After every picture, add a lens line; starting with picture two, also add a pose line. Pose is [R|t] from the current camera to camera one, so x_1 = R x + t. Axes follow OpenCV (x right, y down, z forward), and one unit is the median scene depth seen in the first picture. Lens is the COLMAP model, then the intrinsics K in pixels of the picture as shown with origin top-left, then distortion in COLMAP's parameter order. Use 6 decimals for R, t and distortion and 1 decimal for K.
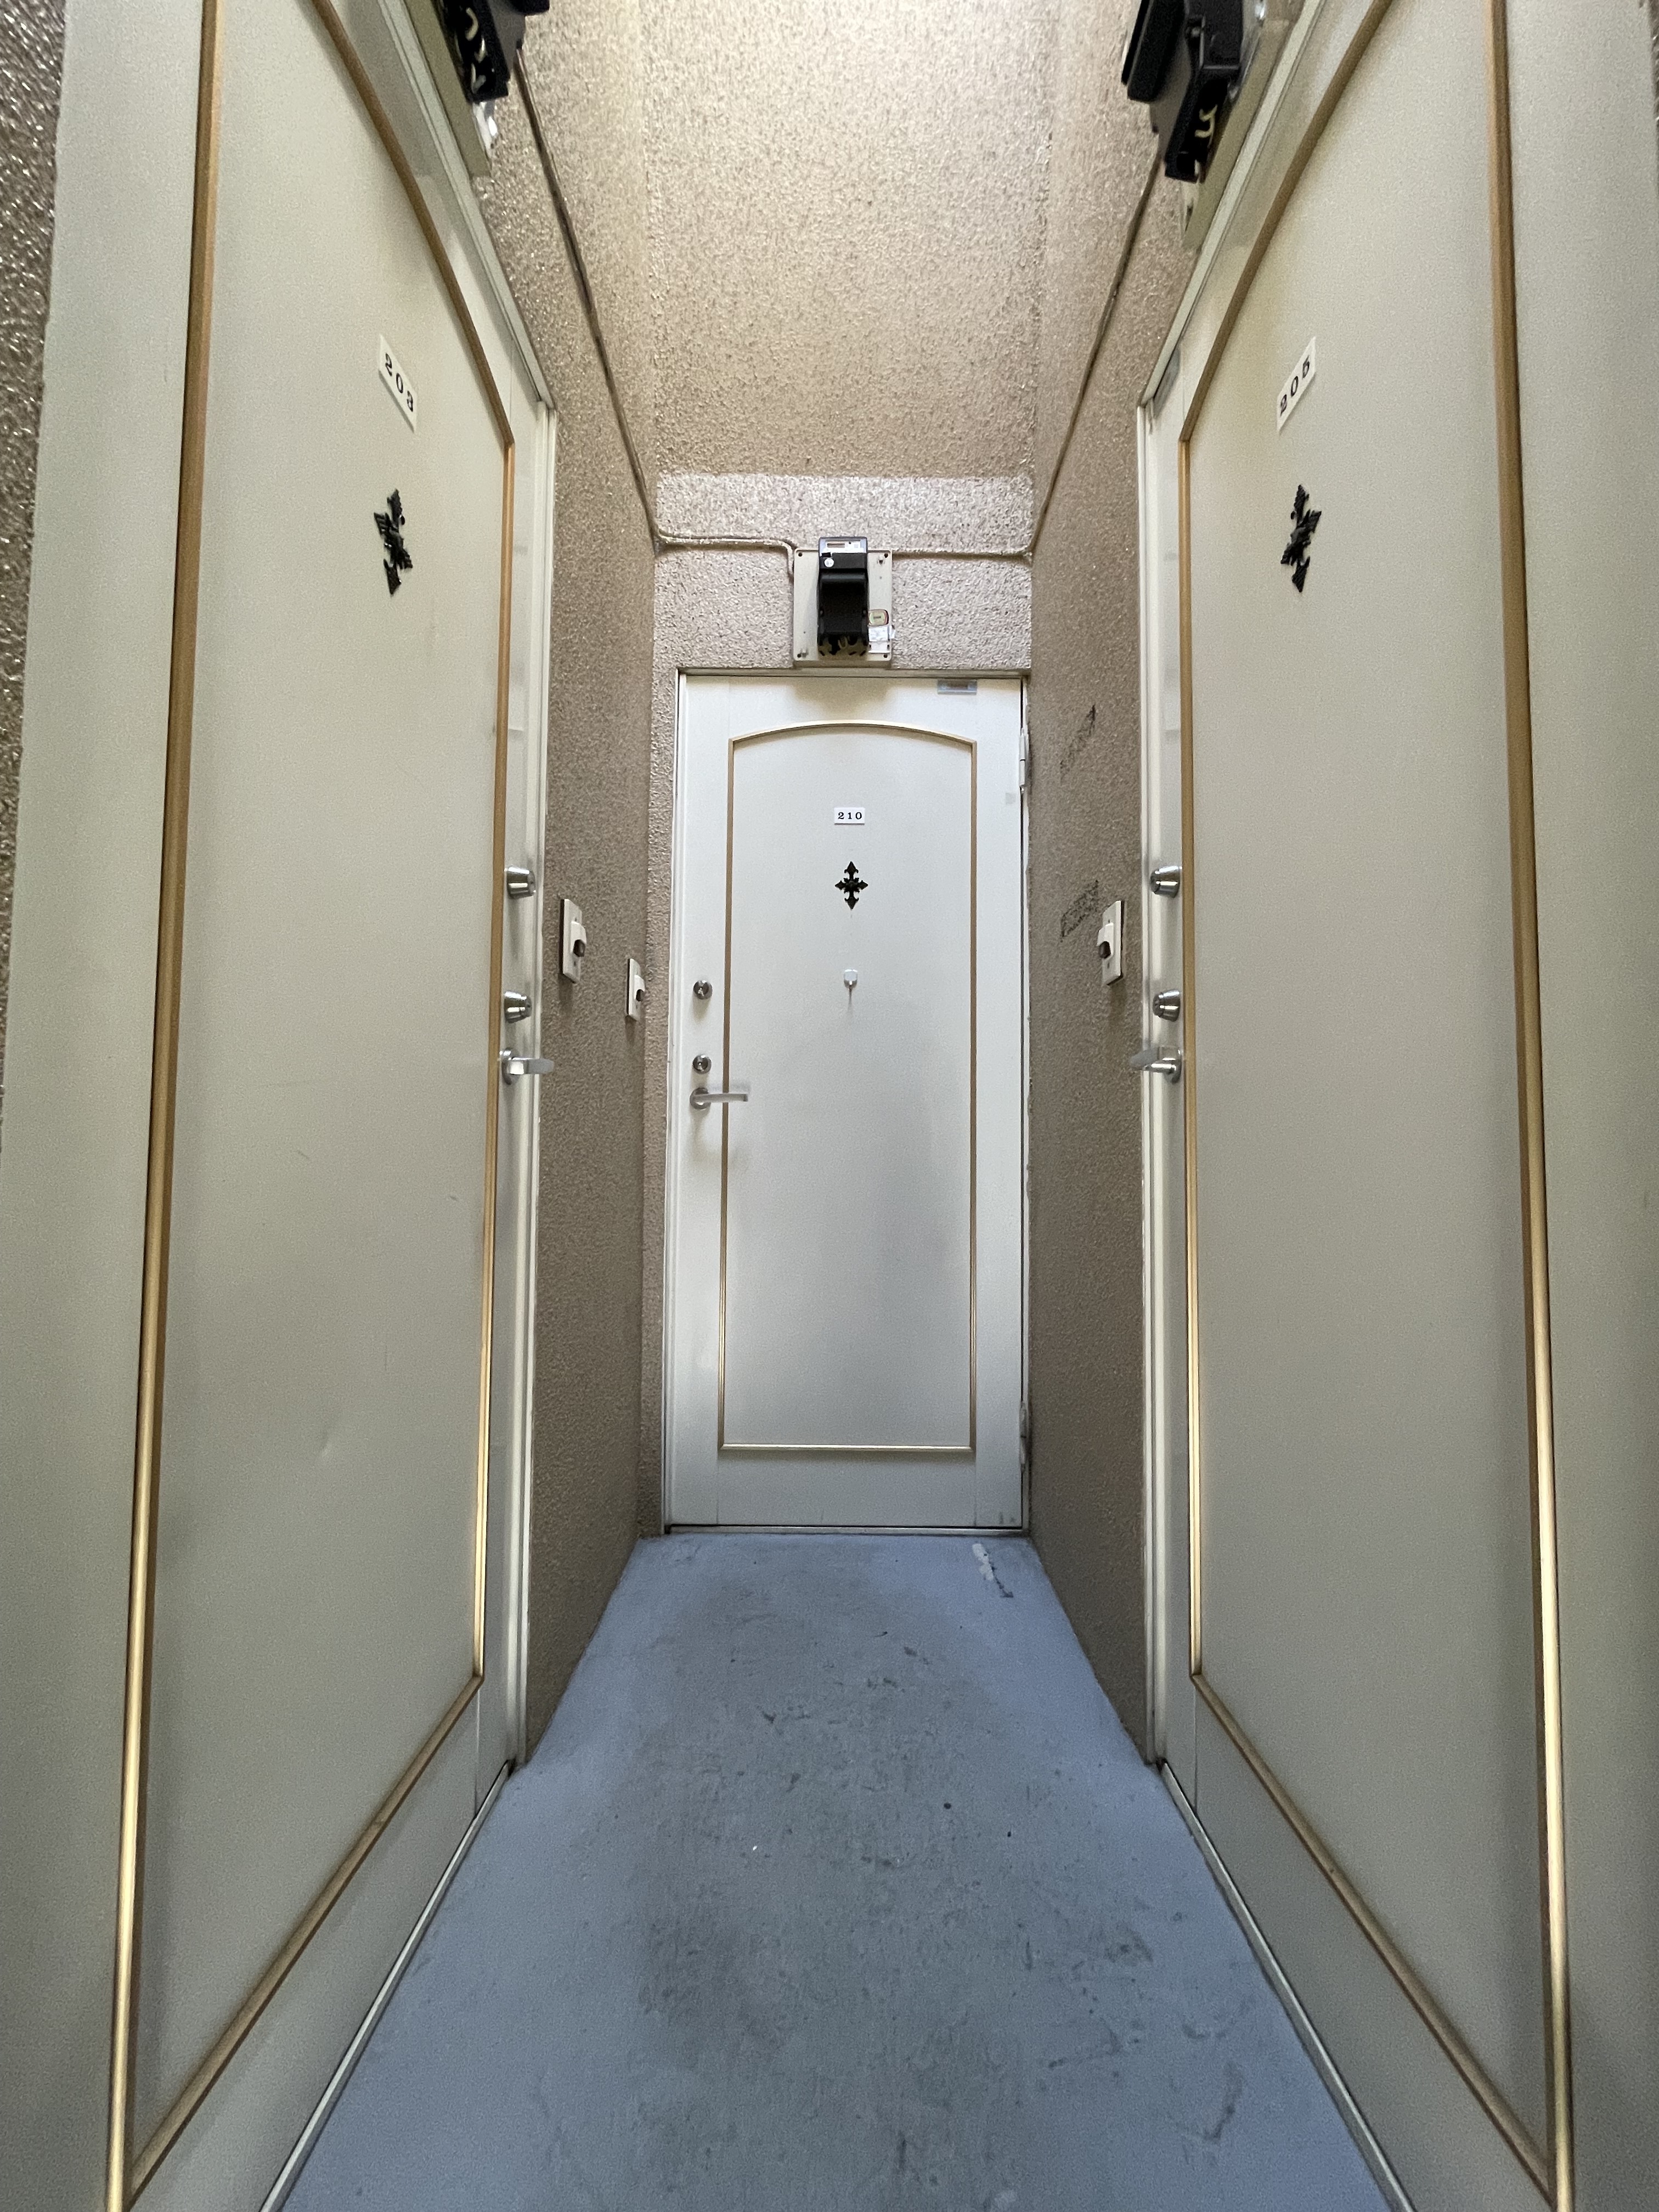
lens RADIAL K [[891.4, 0, 834.4], [0, 891.4, 1106.1], [0, 0, 1]] dist [-0.001248, -0.000064]
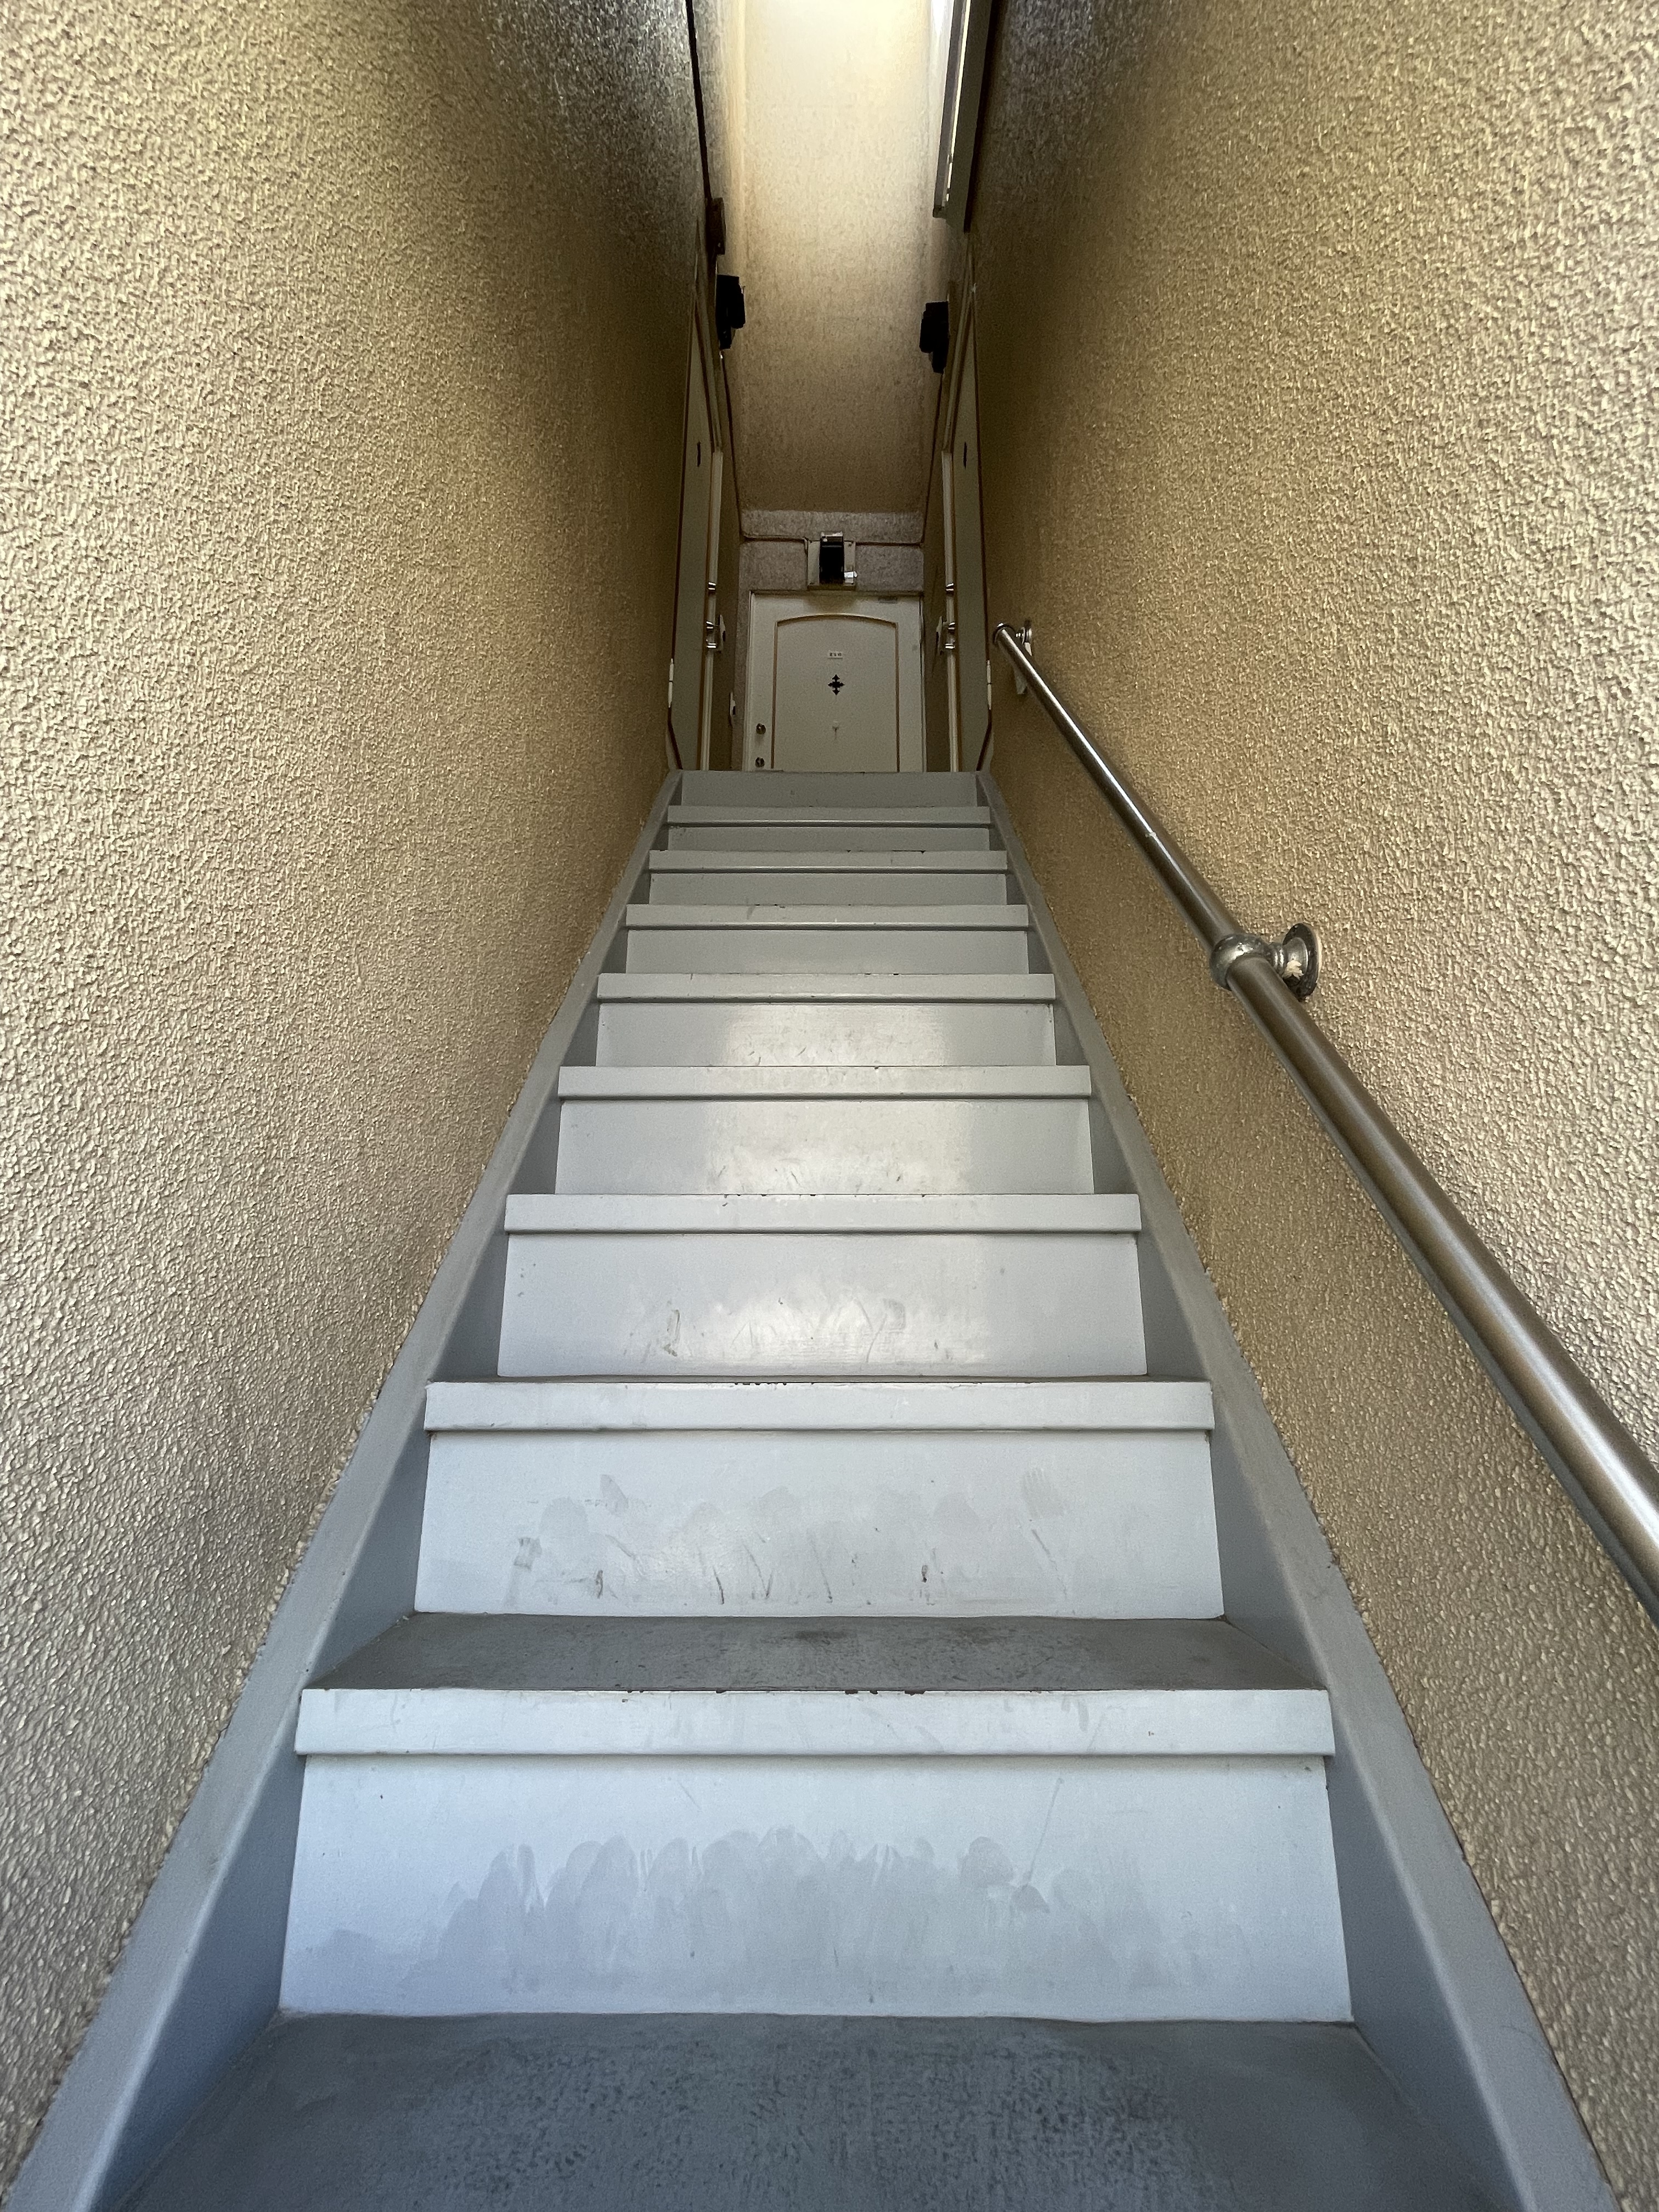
lens RADIAL K [[969.9, 0, 827.7], [0, 969.9, 1111.6], [0, 0, 1]] dist [0.000897, 0.000042]
pose [[0.999999, 0.000560, 0.001401, -0.002040], [-0.000243, 0.976203, -0.216858, 1.160815], [-0.001489, 0.216857, 0.976202, -0.915402]]
